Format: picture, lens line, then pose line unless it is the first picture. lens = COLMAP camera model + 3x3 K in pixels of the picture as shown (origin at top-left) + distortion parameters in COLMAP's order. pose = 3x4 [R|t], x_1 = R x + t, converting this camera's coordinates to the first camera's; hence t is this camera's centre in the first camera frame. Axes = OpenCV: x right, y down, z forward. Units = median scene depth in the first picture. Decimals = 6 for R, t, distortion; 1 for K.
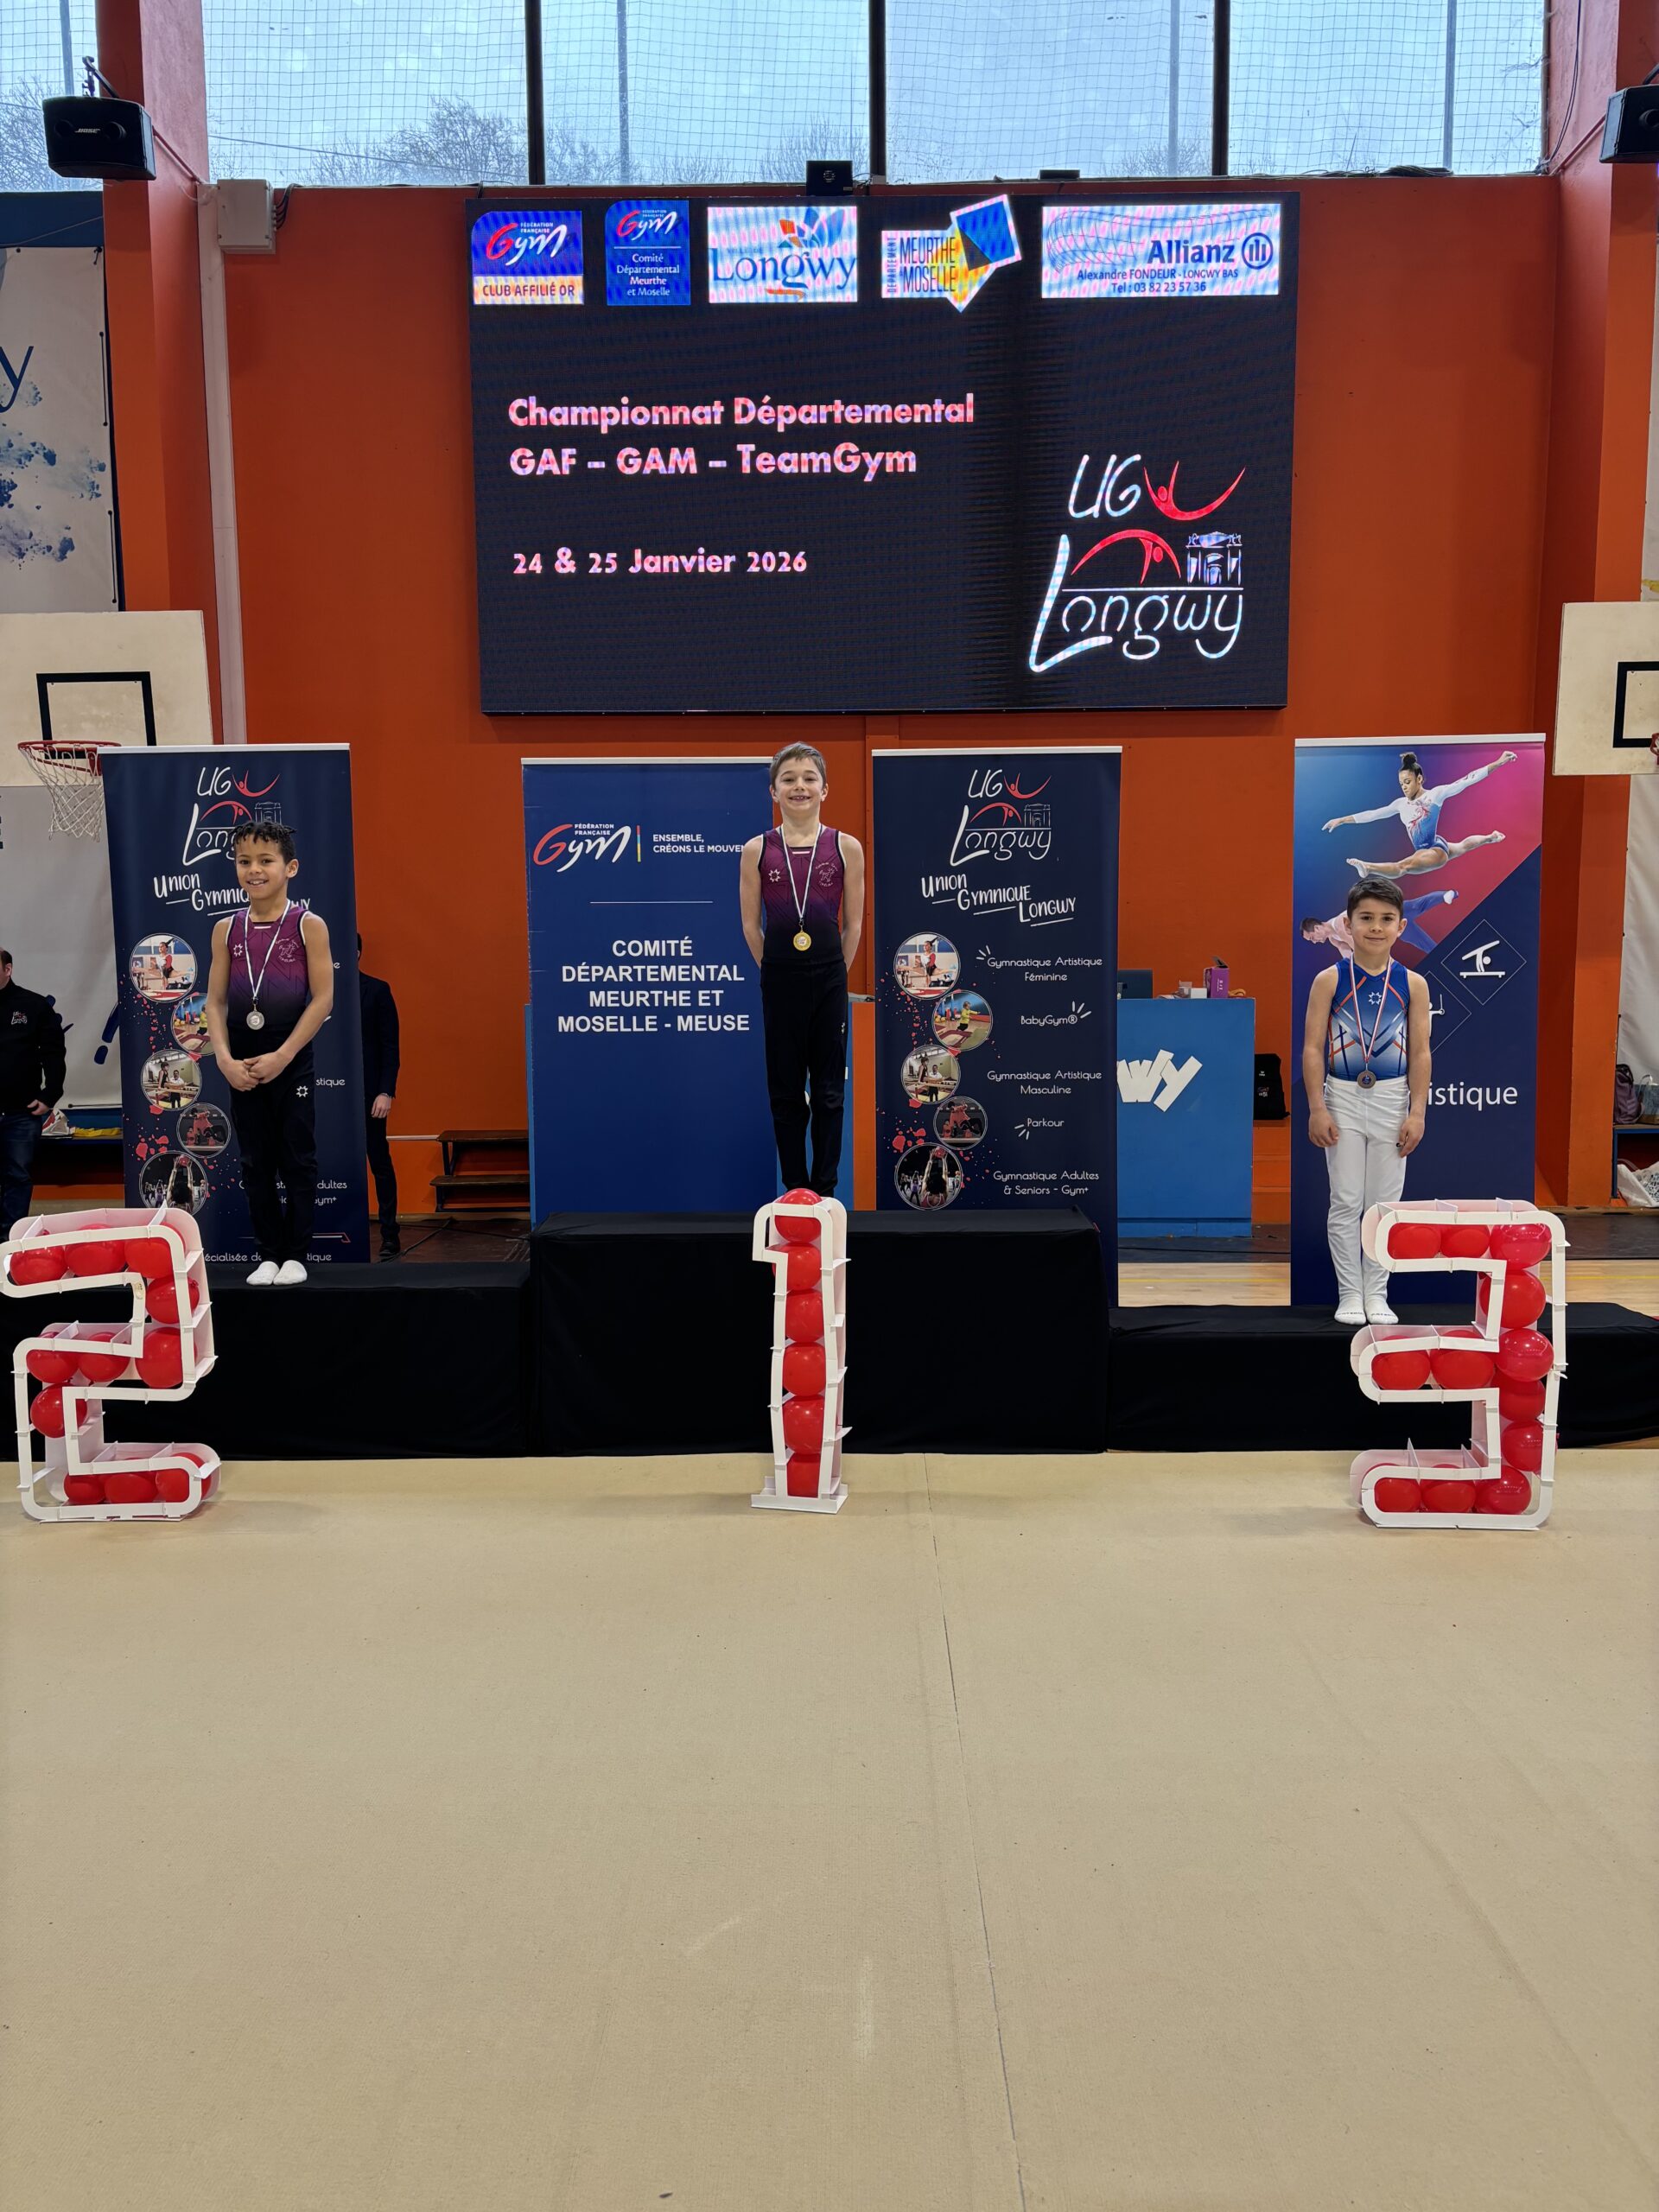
lens RADIAL K [[1618.3, 0, 825.9], [0, 1618.3, 1111.9], [0, 0, 1]] dist [0.021036, -0.013117]
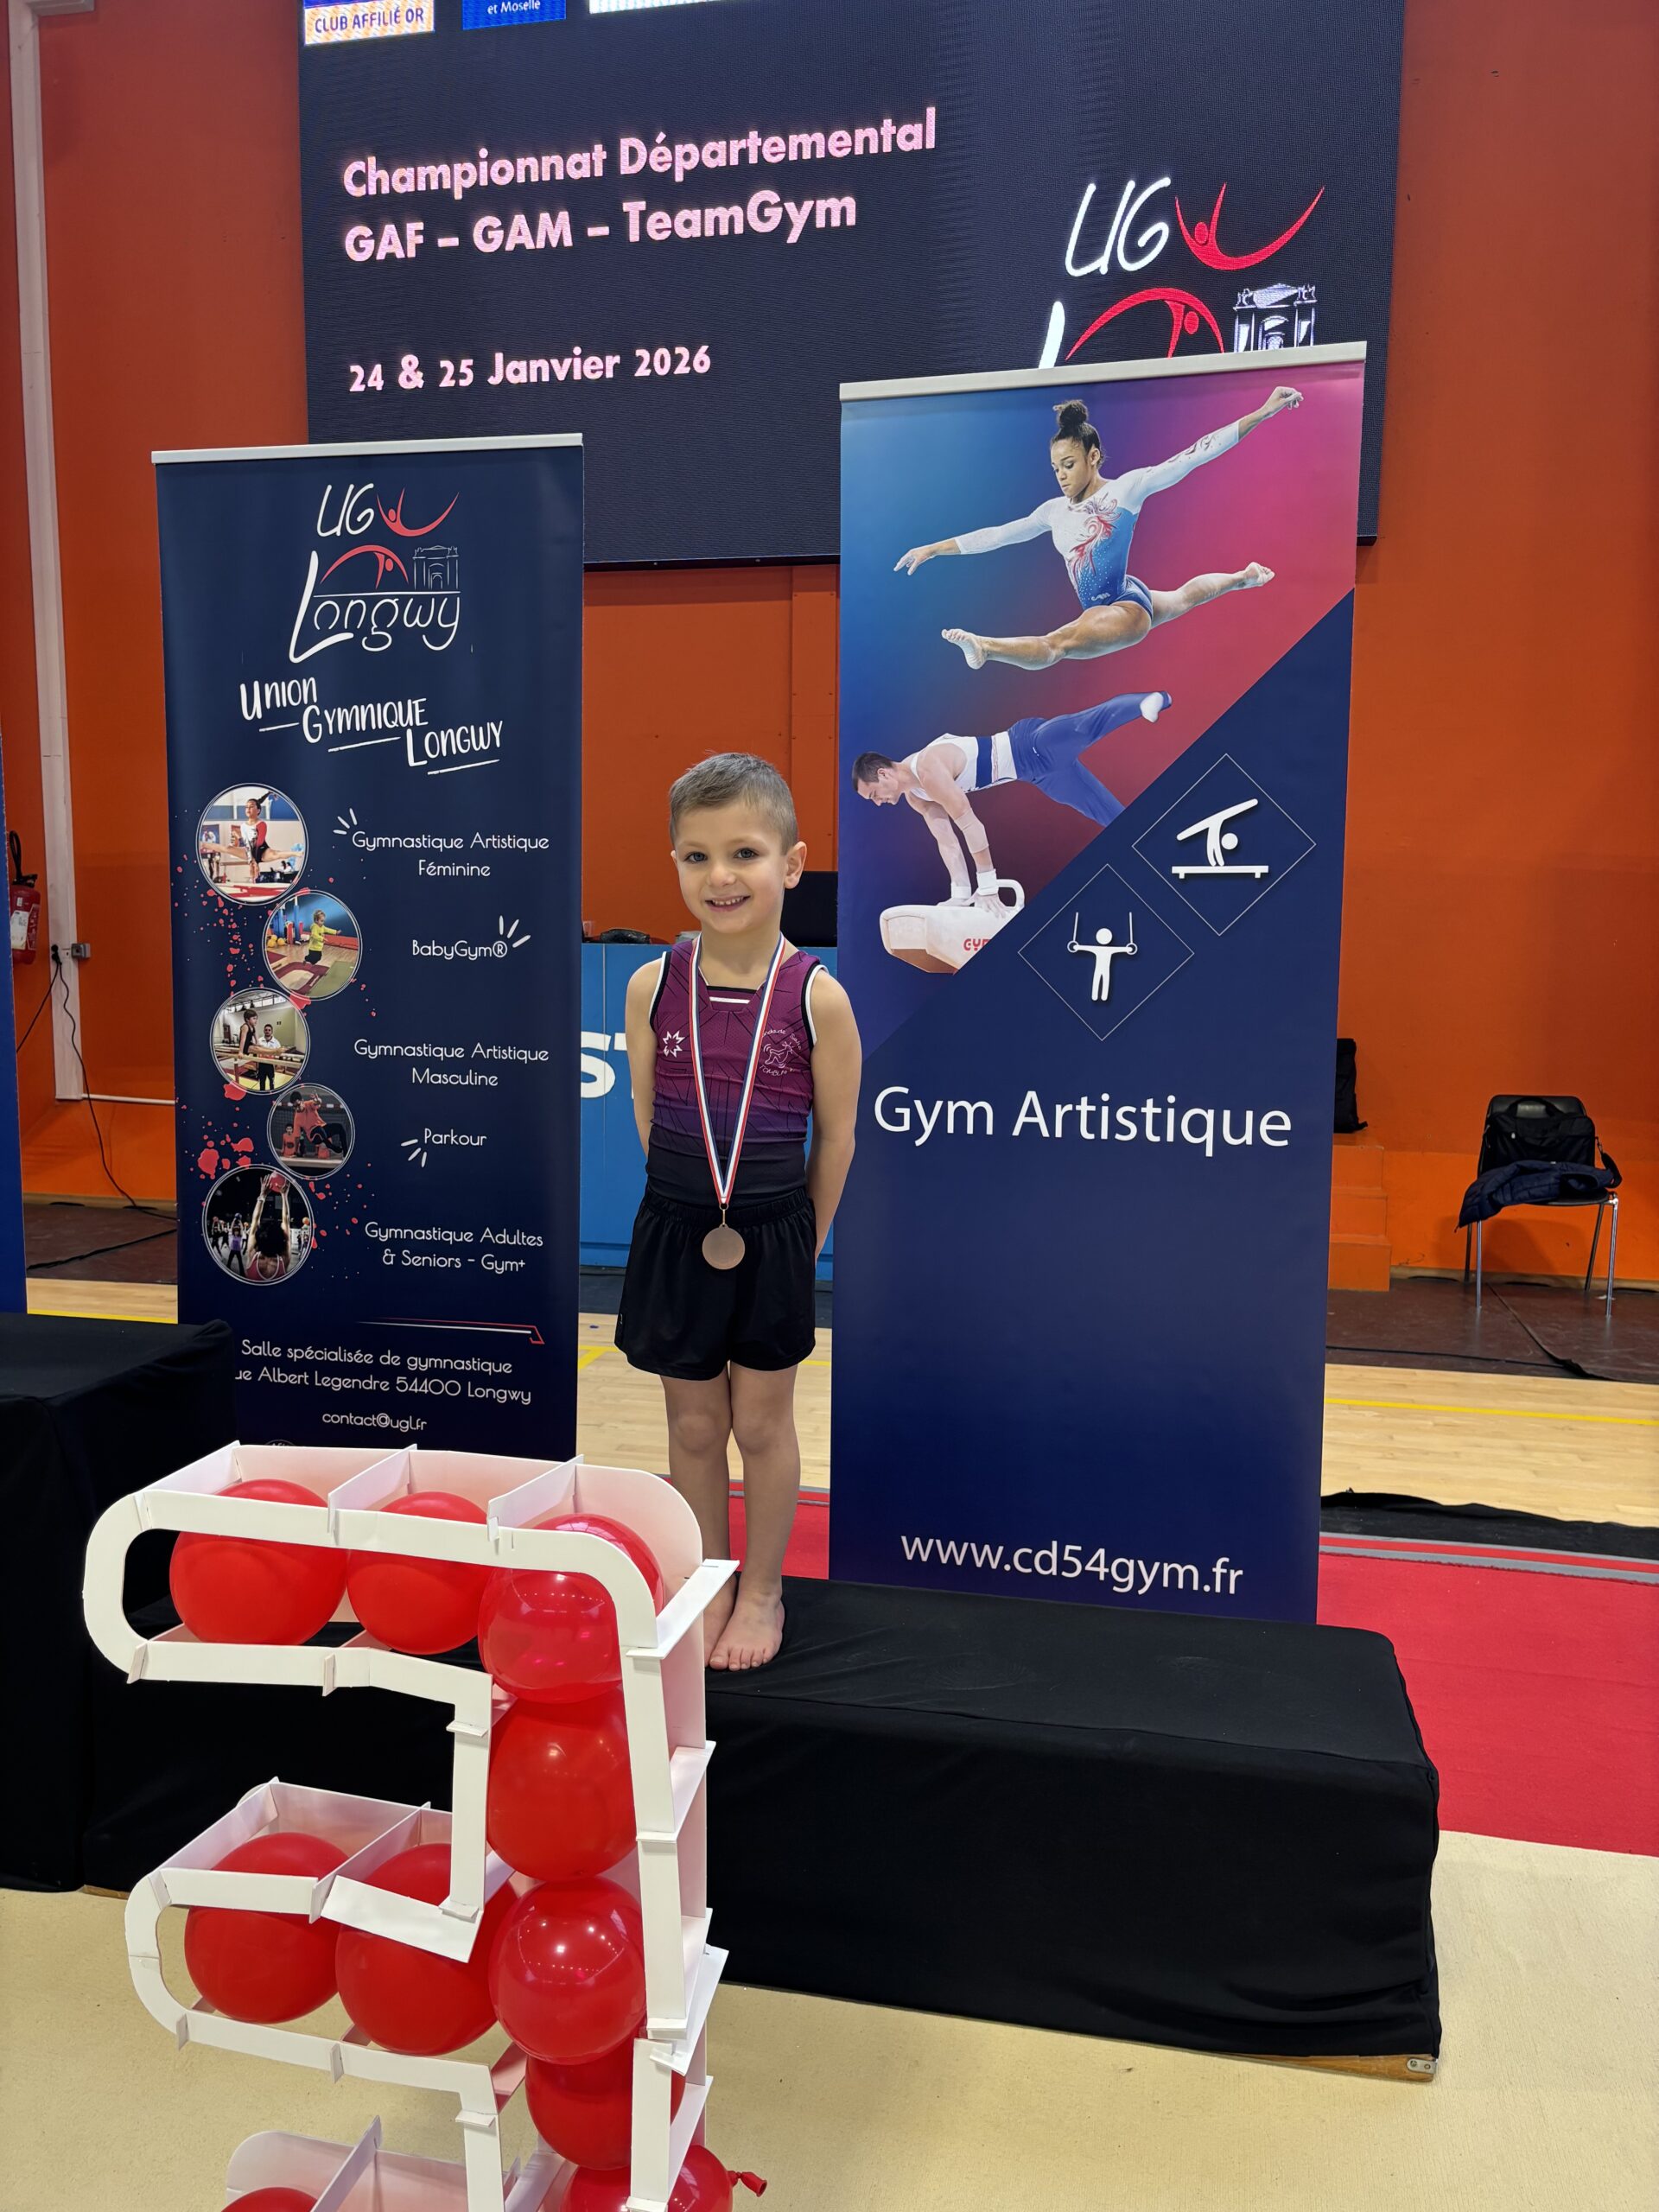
lens RADIAL K [[1698.4, 0, 829.6], [0, 1698.4, 1094.7], [0, 0, 1]] dist [0.012125, 0.006059]
pose [[0.978835, 0.044702, -0.199708, 0.214147], [-0.046380, 0.998917, -0.003726, -0.006658], [0.199325, 0.012909, 0.979848, 0.267225]]
